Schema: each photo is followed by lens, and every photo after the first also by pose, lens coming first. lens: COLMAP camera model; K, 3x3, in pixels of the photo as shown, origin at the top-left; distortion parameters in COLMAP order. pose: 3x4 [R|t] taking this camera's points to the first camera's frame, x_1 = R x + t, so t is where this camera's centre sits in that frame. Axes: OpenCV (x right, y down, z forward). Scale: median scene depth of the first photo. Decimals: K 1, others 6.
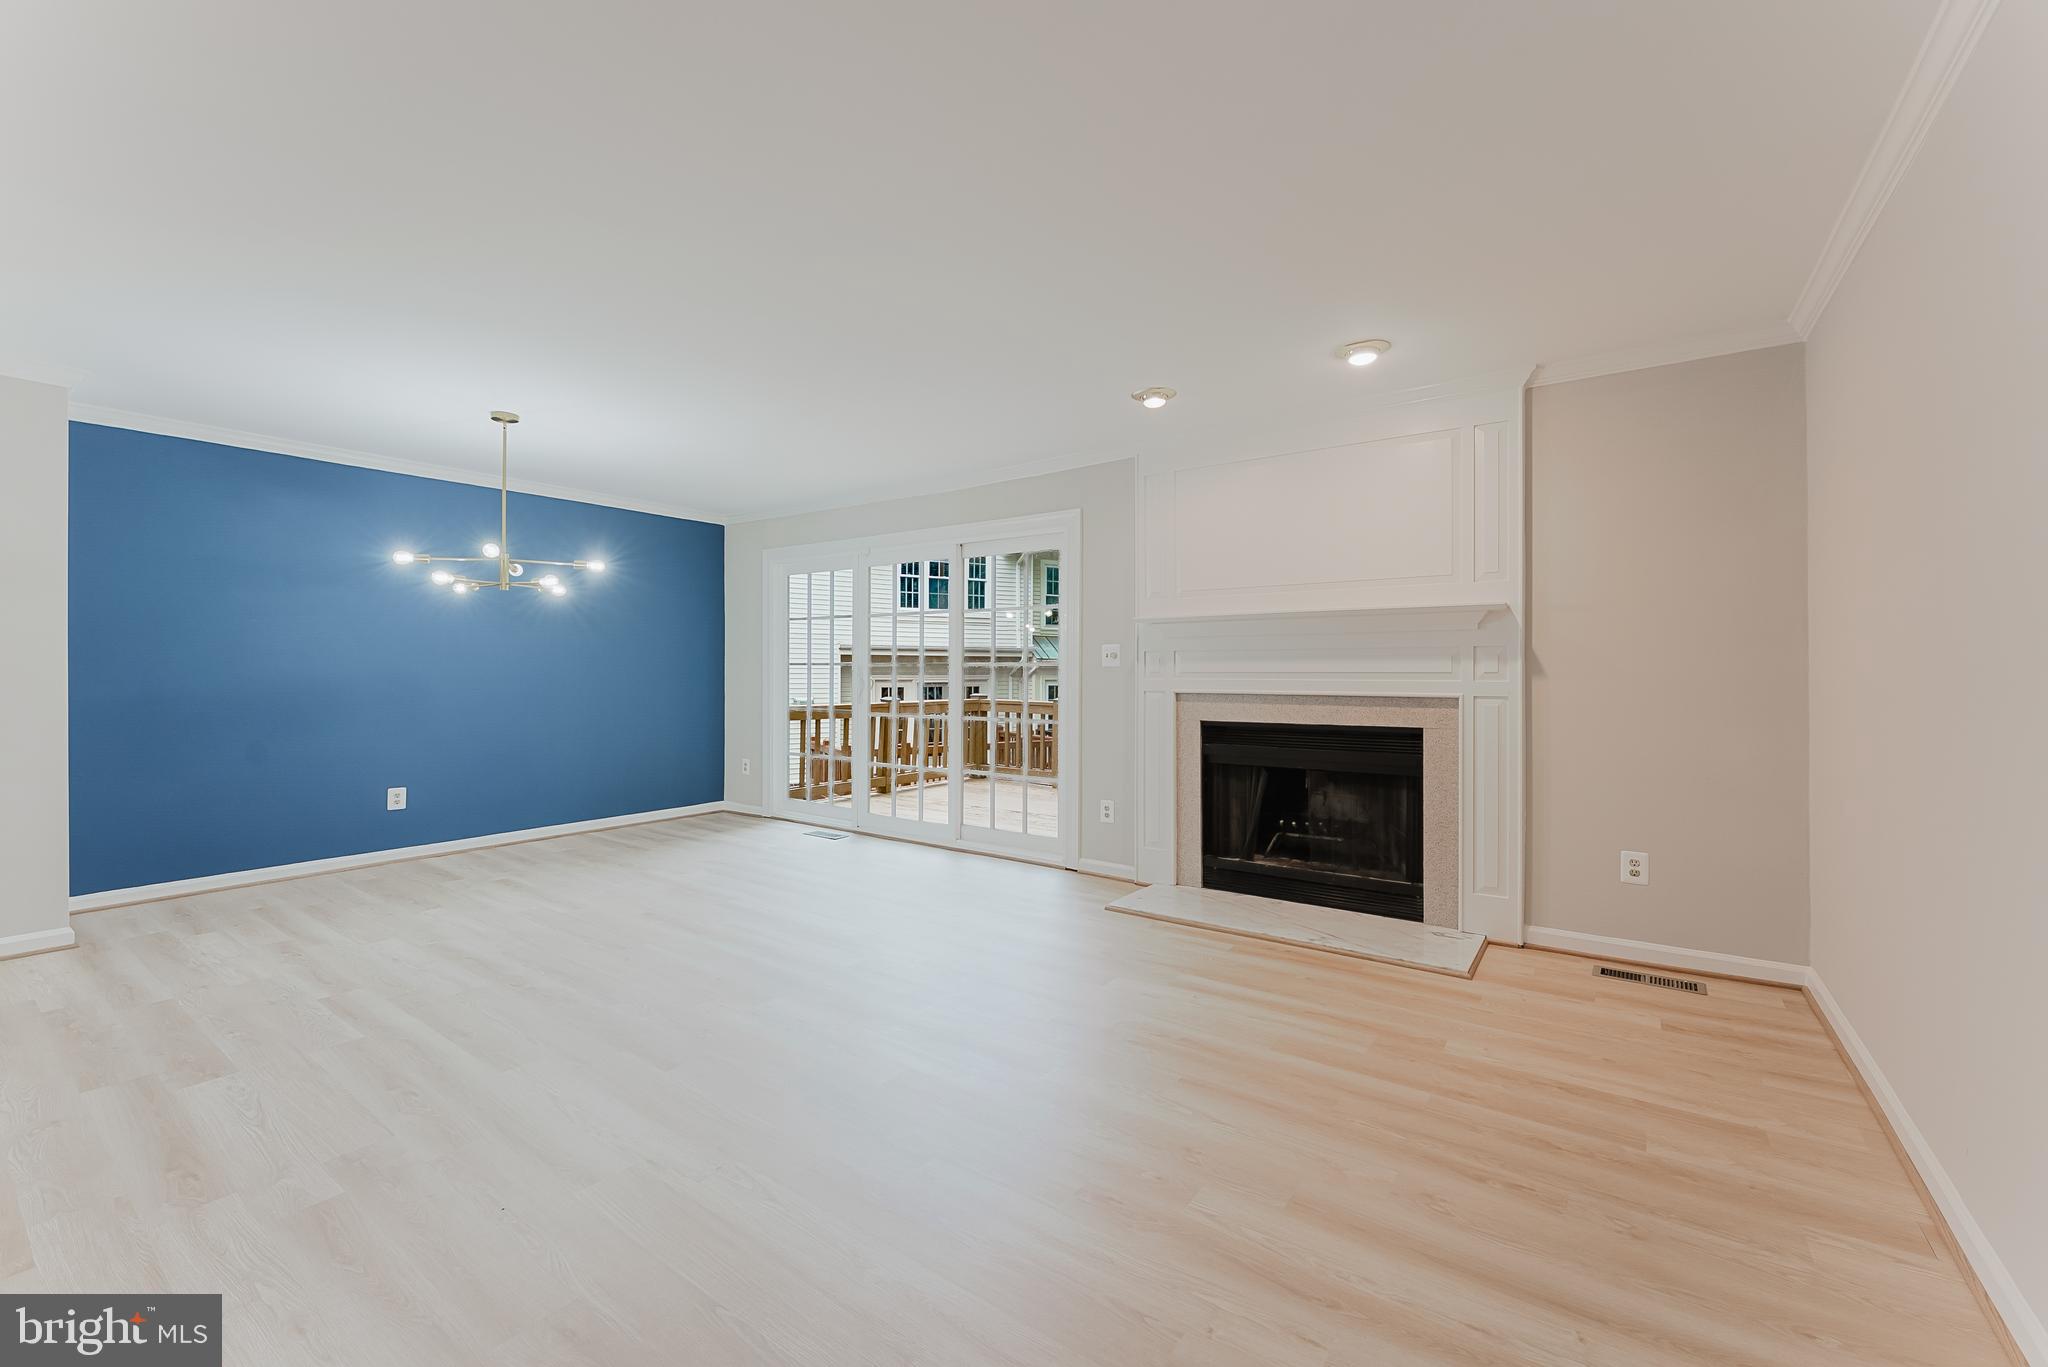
lens RADIAL K [[820.6, 0, 1027.1], [0, 820.6, 674.5], [0, 0, 1]] dist [-0.000300, -0.000238]
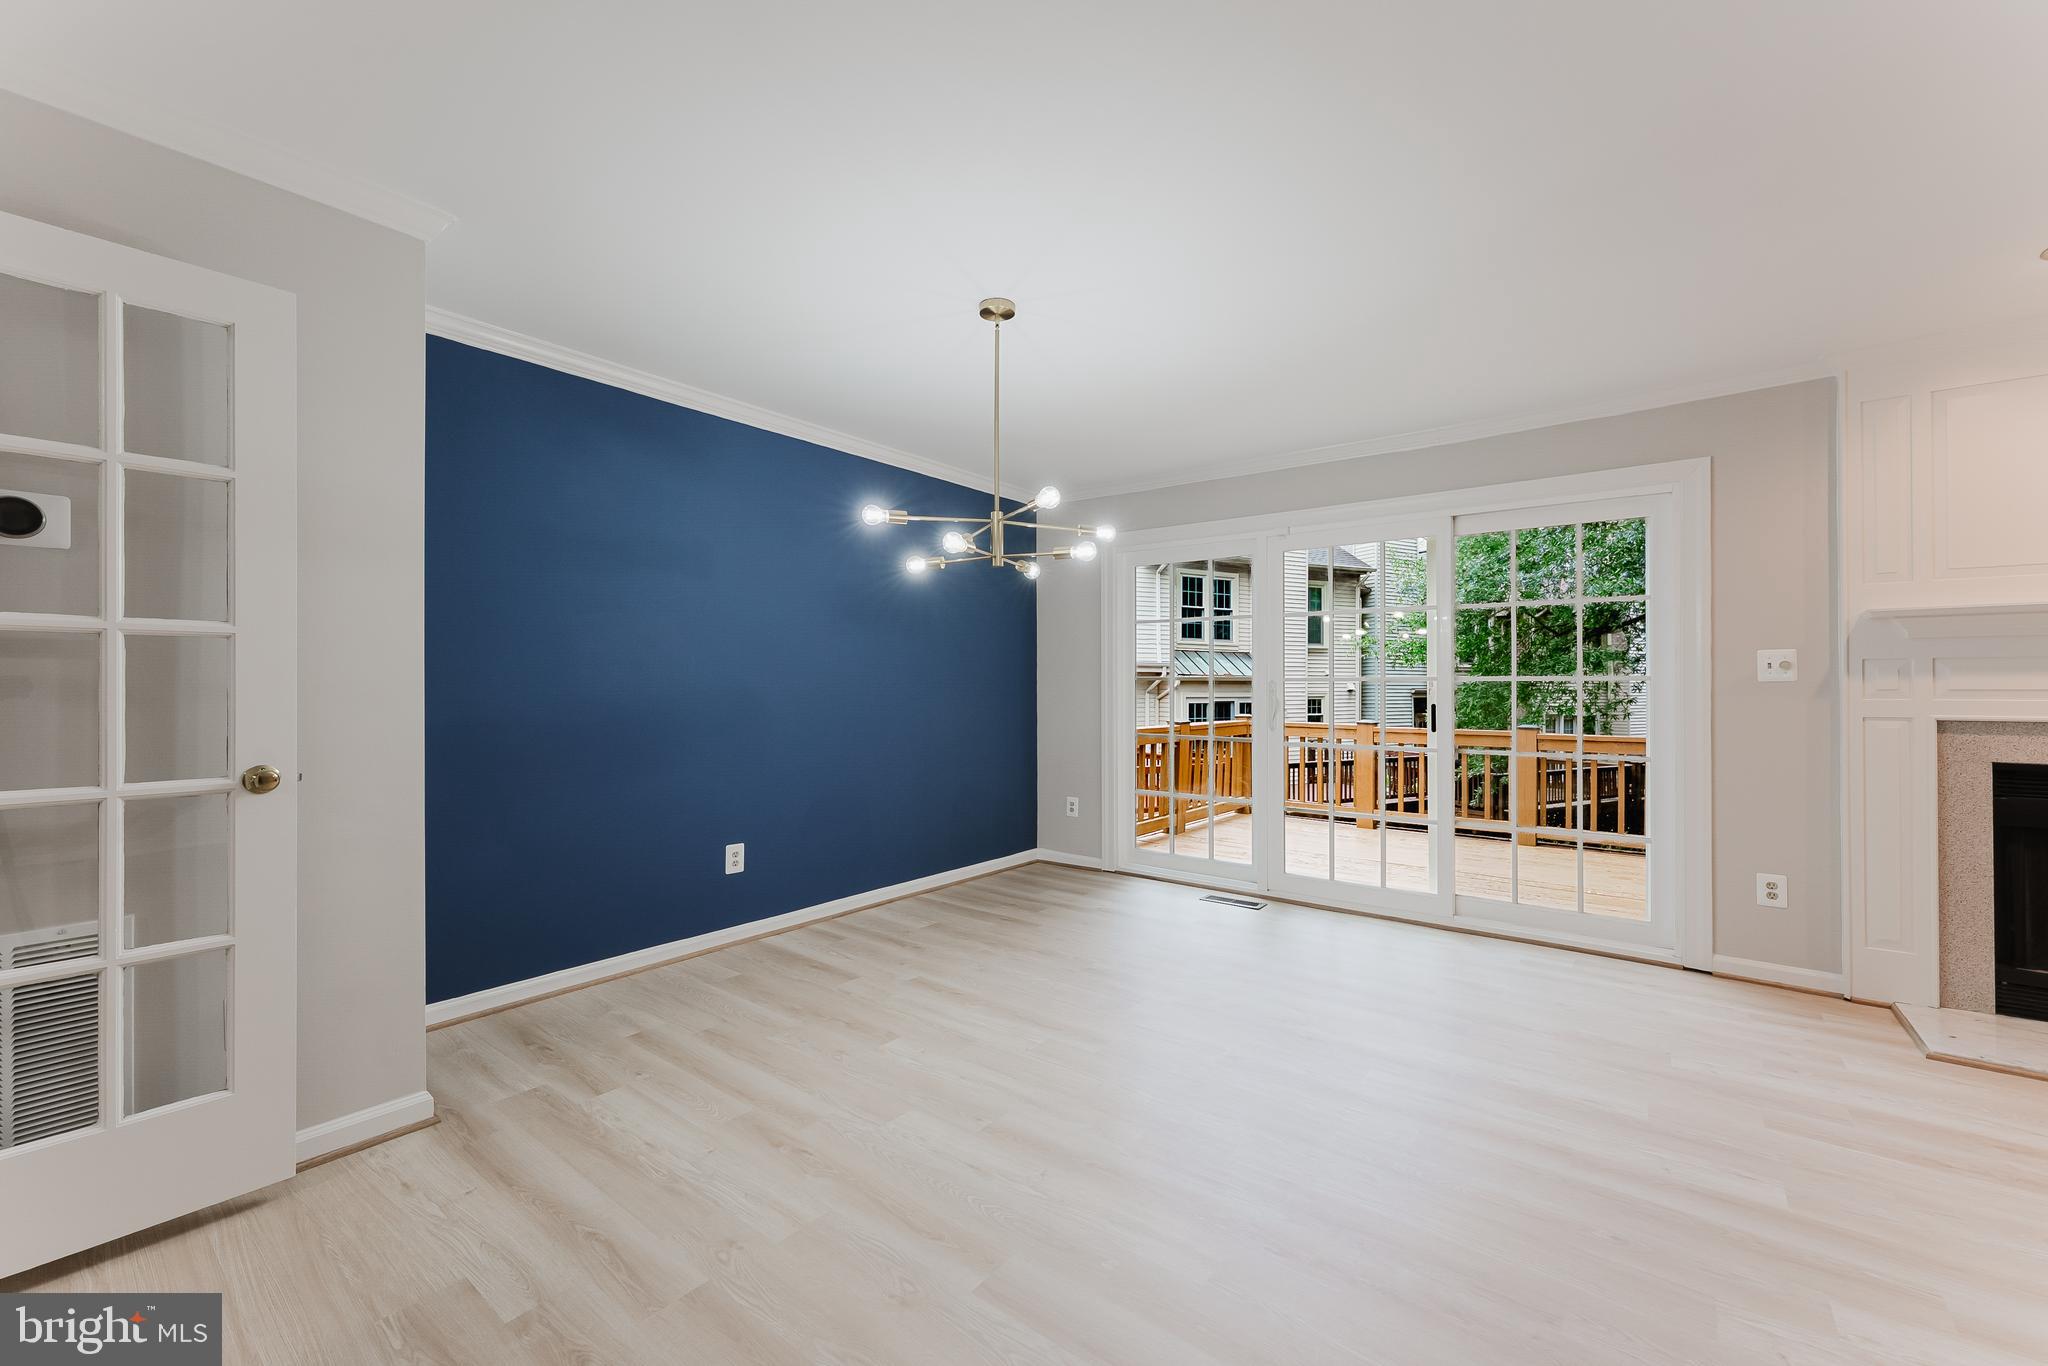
lens RADIAL K [[815.9, 0, 1028.9], [0, 815.9, 681.8], [0, 0, 1]] dist [-0.000559, 0.000281]
pose [[0.999200, -0.000464, -0.039995, -0.531550], [0.000030, 0.999941, -0.010868, -0.001784], [0.039998, 0.010858, 0.999141, 0.301060]]
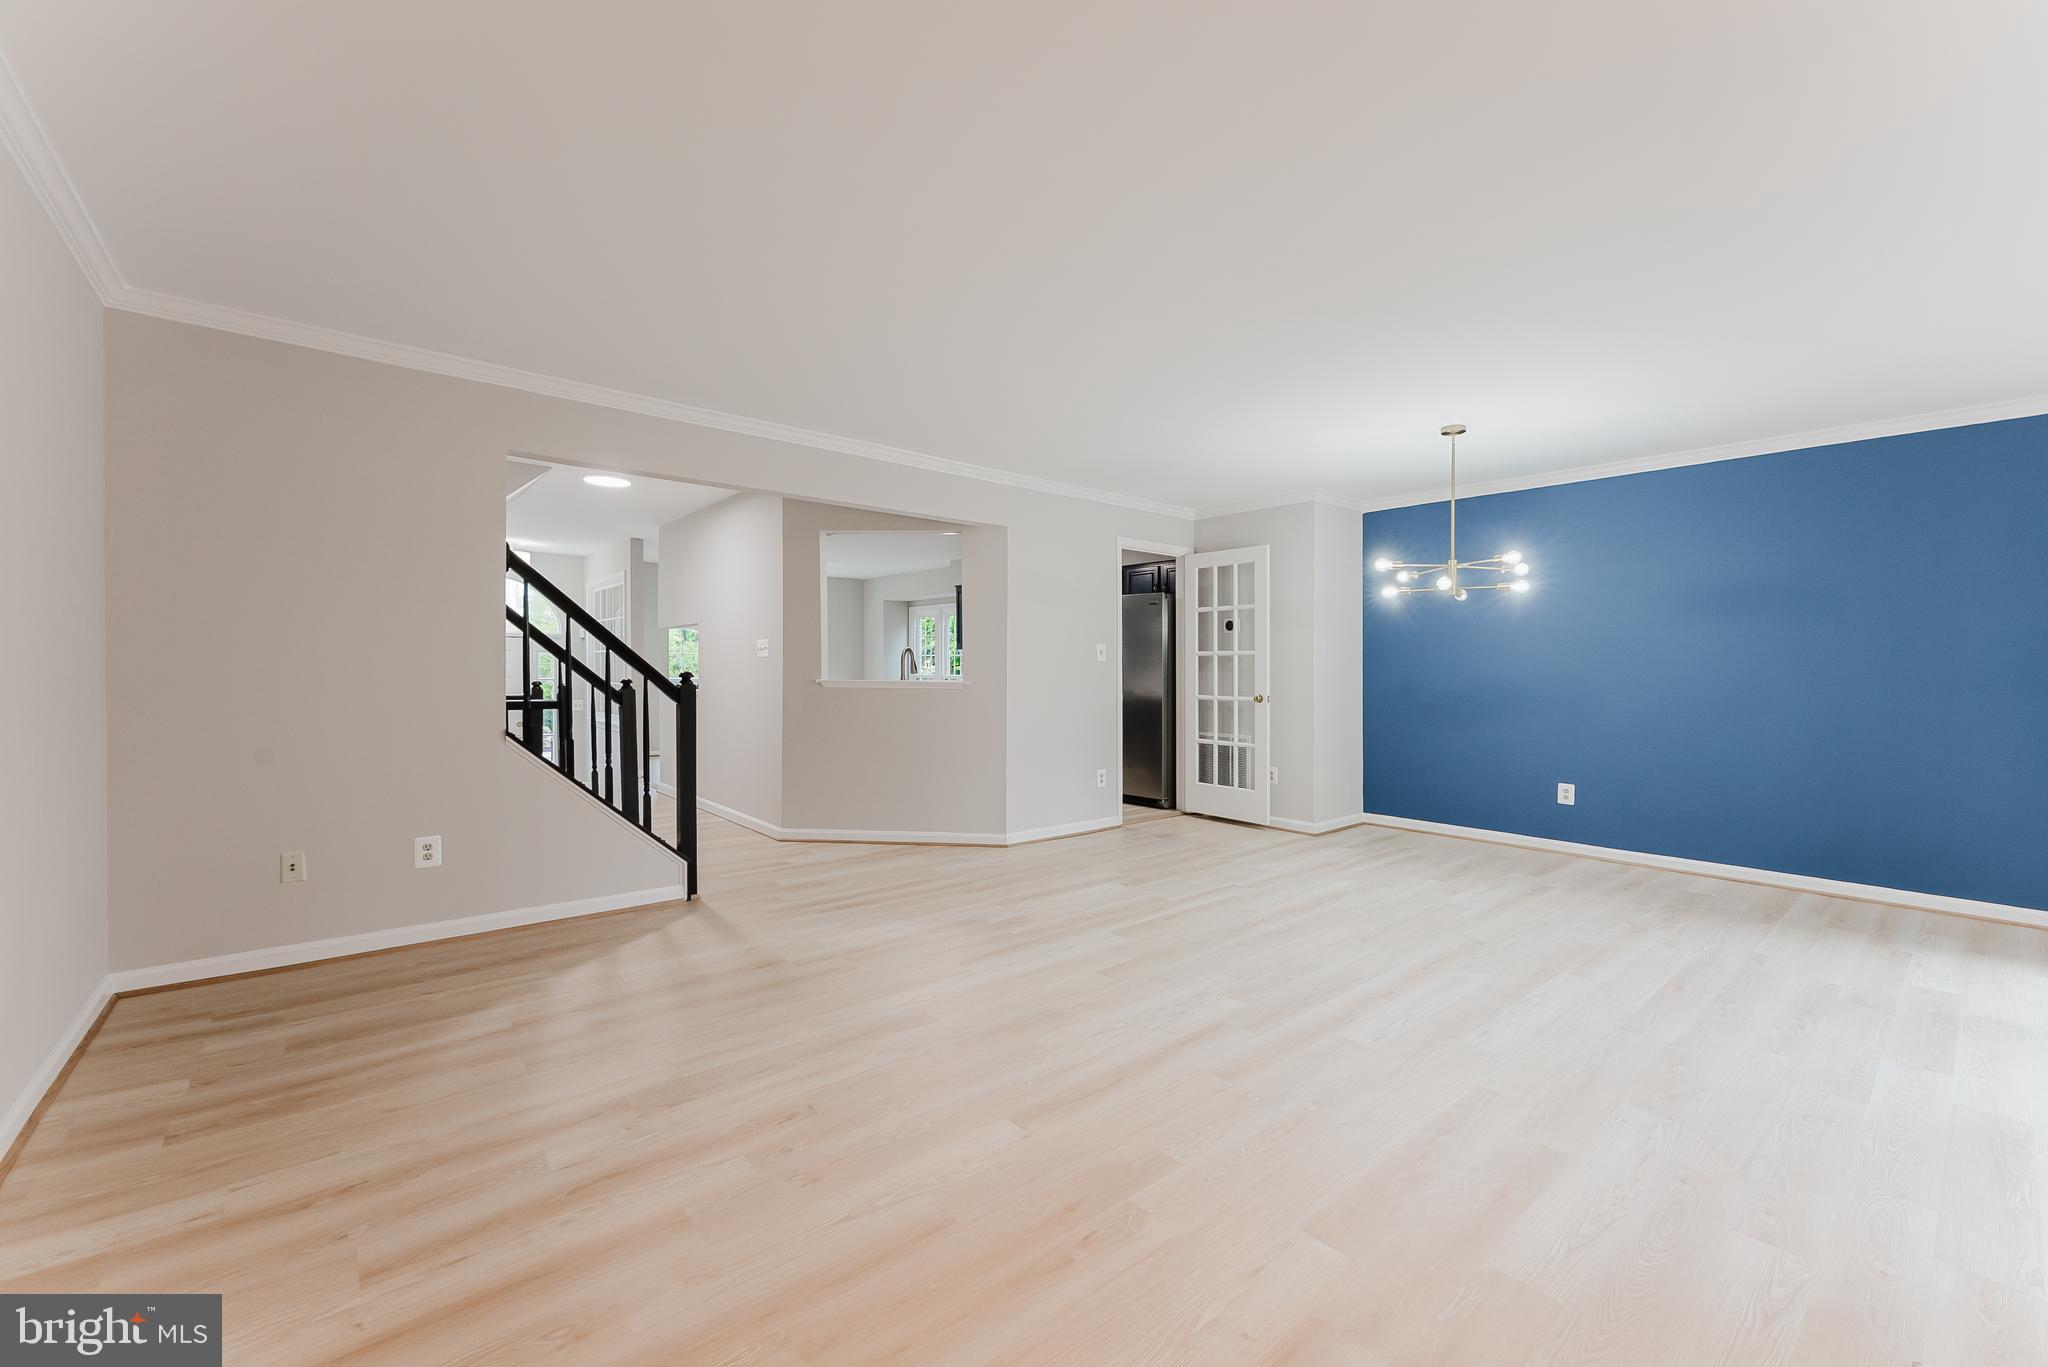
lens RADIAL K [[820.6, 0, 1027.1], [0, 820.6, 674.5], [0, 0, 1]] dist [-0.000300, -0.000238]
pose [[-0.241220, 0.003630, -0.970464, 0.470195], [-0.010880, 0.999920, 0.006445, -0.001075], [0.970410, 0.012114, -0.241161, 0.656546]]
